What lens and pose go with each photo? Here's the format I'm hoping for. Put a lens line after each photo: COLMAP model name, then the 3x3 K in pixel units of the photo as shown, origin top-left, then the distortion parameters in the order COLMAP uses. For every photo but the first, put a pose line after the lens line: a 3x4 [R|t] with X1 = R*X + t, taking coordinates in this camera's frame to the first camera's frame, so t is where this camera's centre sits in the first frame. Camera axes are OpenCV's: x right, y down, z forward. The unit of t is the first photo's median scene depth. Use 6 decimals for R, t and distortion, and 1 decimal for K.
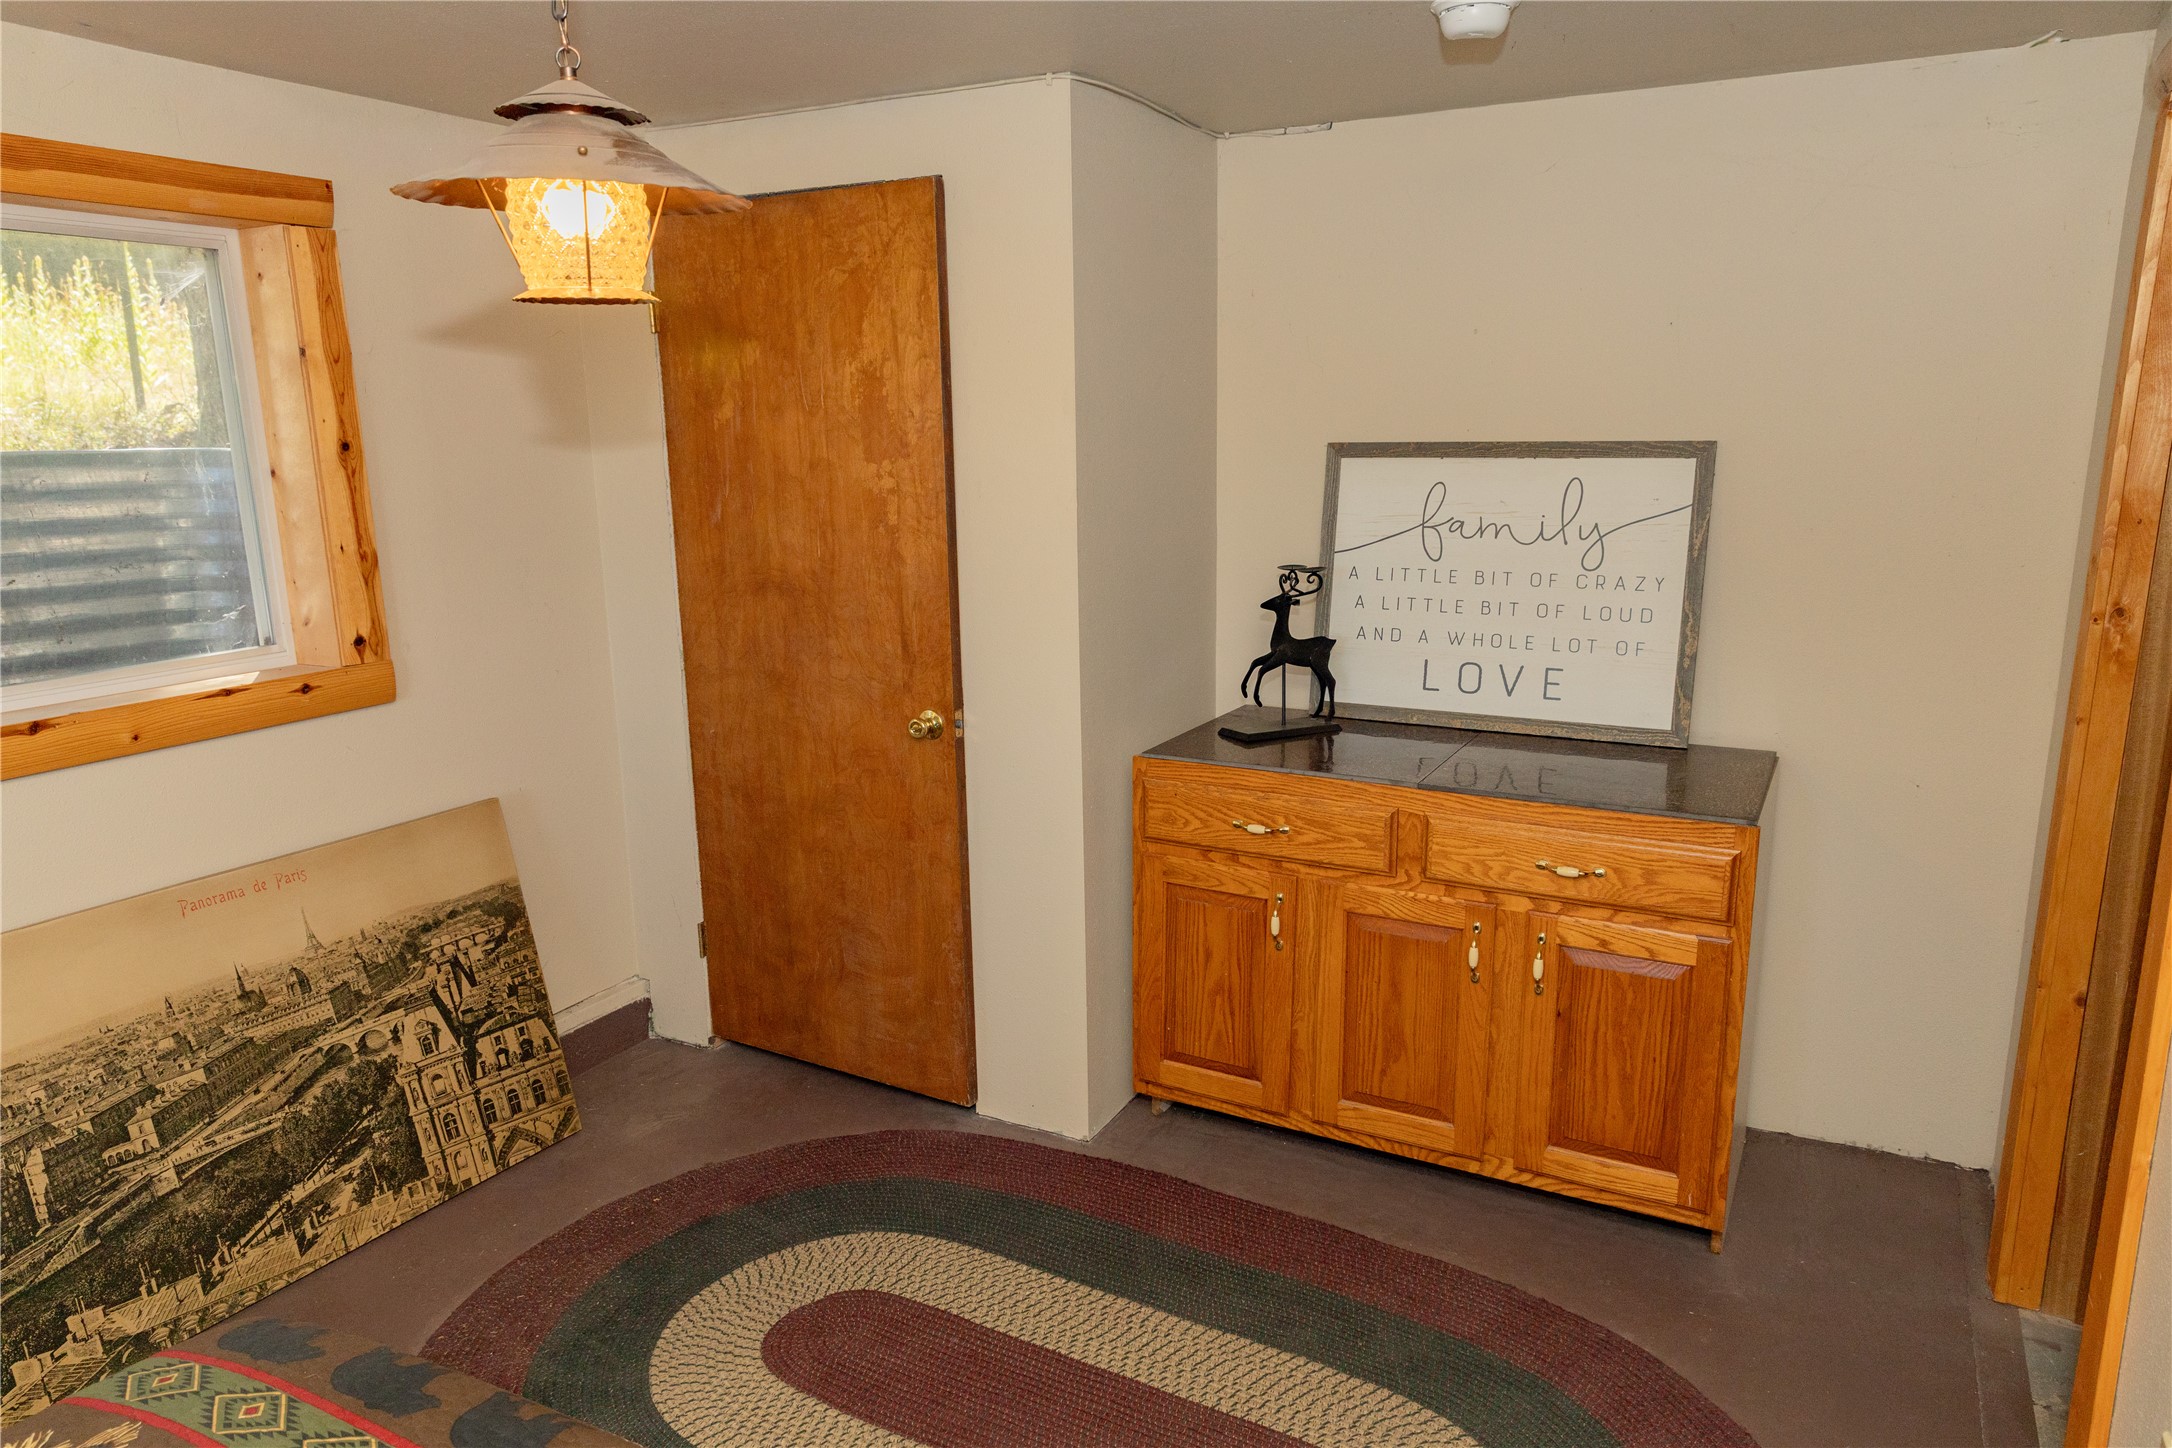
lens RADIAL K [[1454.4, 0, 1086.0], [0, 1454.4, 724.0], [0, 0, 1]] dist [0.011322, -0.001648]
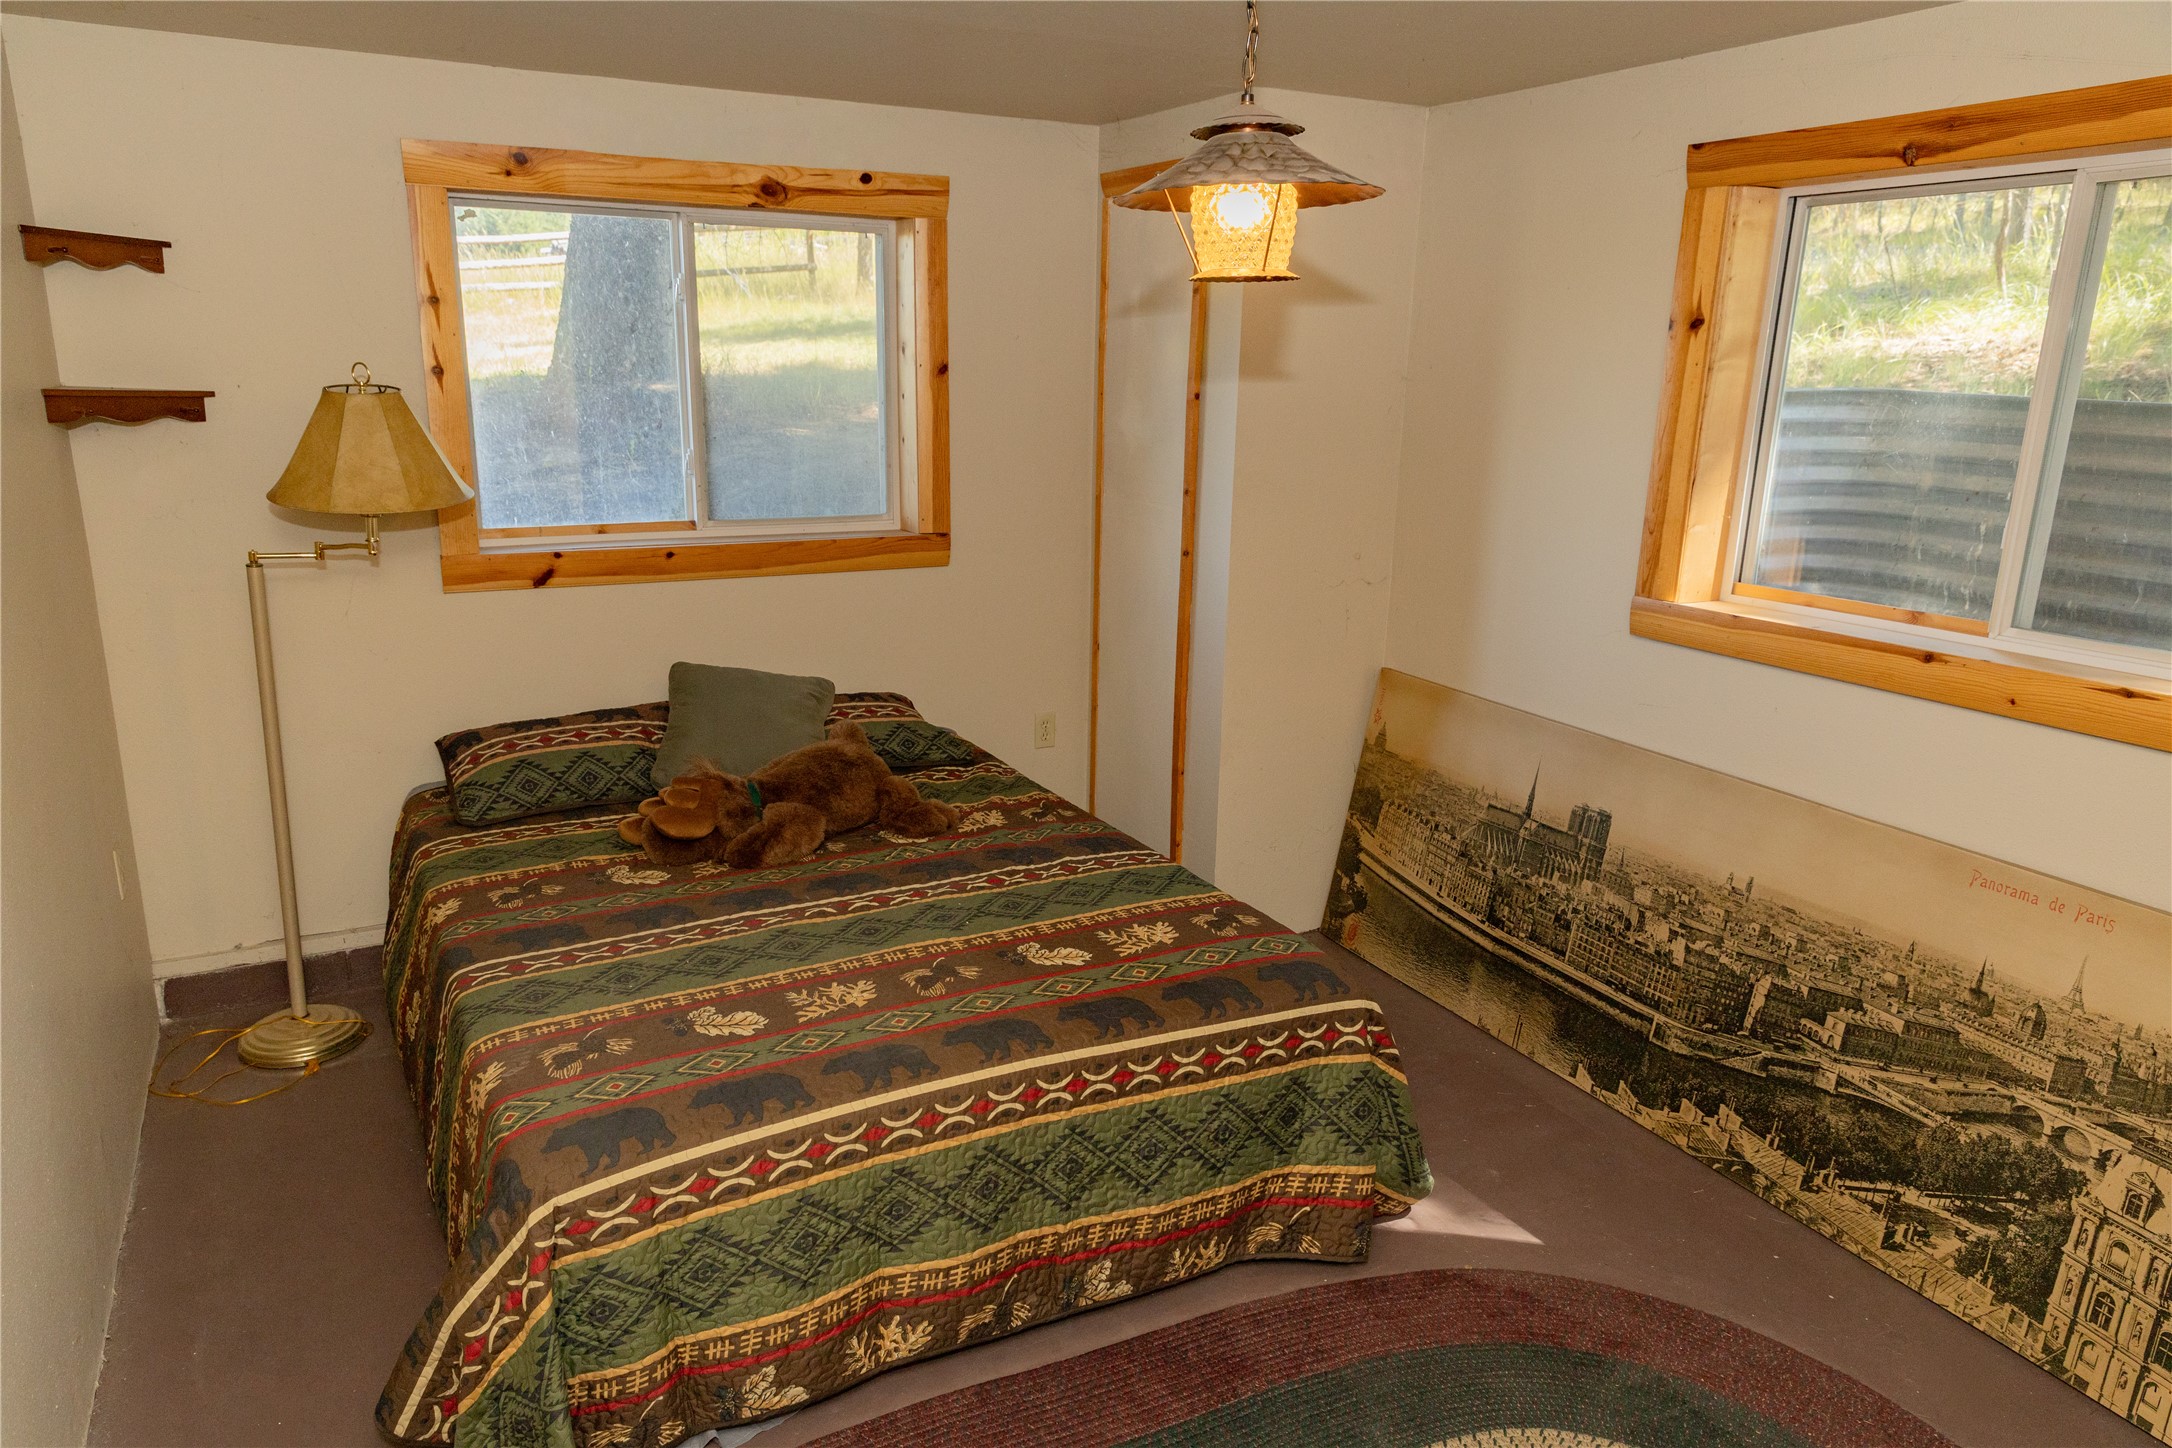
lens RADIAL K [[1454.4, 0, 1086.0], [0, 1454.4, 724.0], [0, 0, 1]] dist [0.011322, -0.001648]
pose [[-0.555668, 0.208251, -0.804900, 0.464154], [-0.185356, 0.912725, 0.364110, -0.207794], [0.810479, 0.351518, -0.468572, 0.909619]]
